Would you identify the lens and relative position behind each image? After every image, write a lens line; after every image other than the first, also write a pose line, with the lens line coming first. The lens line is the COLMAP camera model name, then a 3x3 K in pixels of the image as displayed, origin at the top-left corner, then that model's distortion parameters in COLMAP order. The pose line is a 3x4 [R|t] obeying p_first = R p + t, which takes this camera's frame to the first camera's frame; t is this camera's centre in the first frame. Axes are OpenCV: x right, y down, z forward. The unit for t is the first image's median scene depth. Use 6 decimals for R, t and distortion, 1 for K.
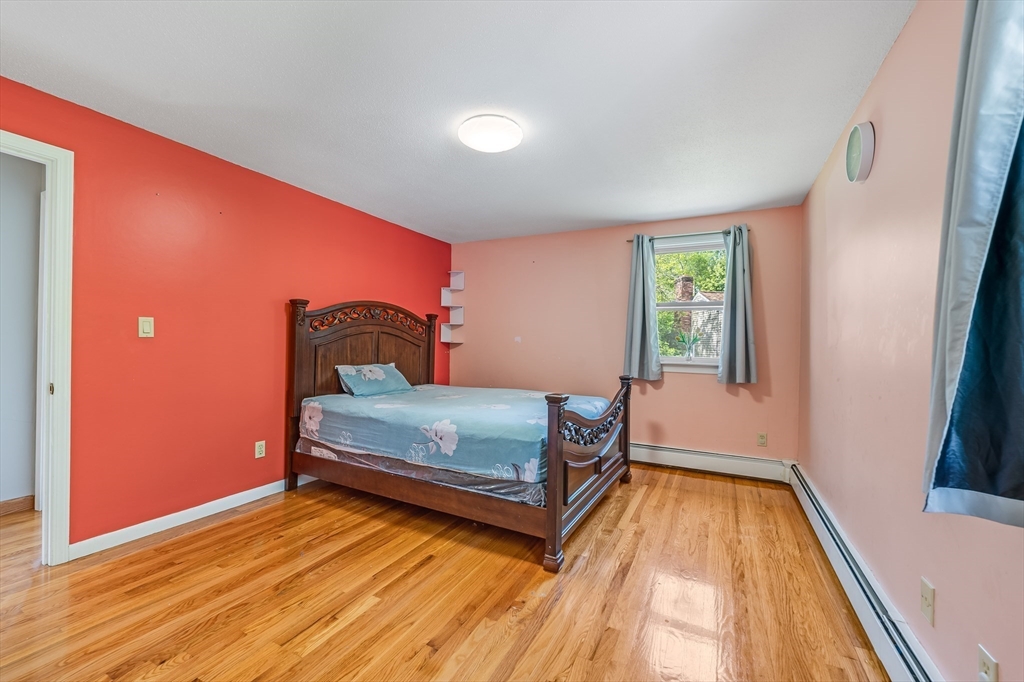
lens RADIAL K [[415.3, 0, 512.8], [0, 415.3, 344.4], [0, 0, 1]] dist [0.000109, 0.000527]
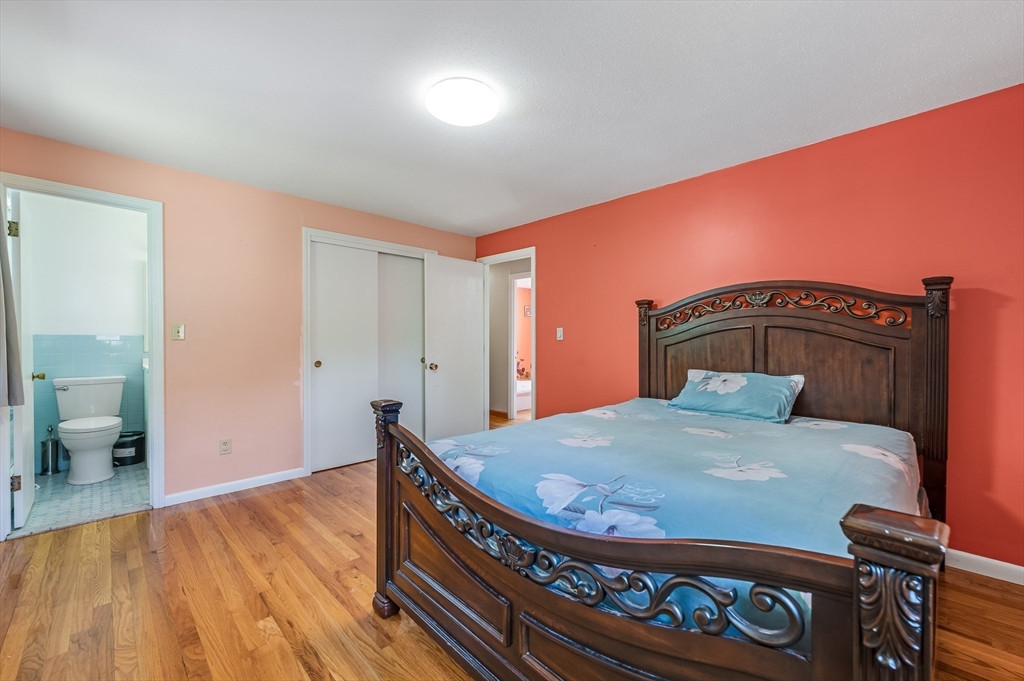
lens RADIAL K [[411.4, 0, 513.4], [0, 411.4, 340.6], [0, 0, 1]] dist [-0.000386, 0.000867]
pose [[-0.320950, -0.016908, -0.946945, 0.472061], [-0.008443, 0.999852, -0.014991, 0.007693], [0.947059, 0.003183, -0.321045, 0.887266]]
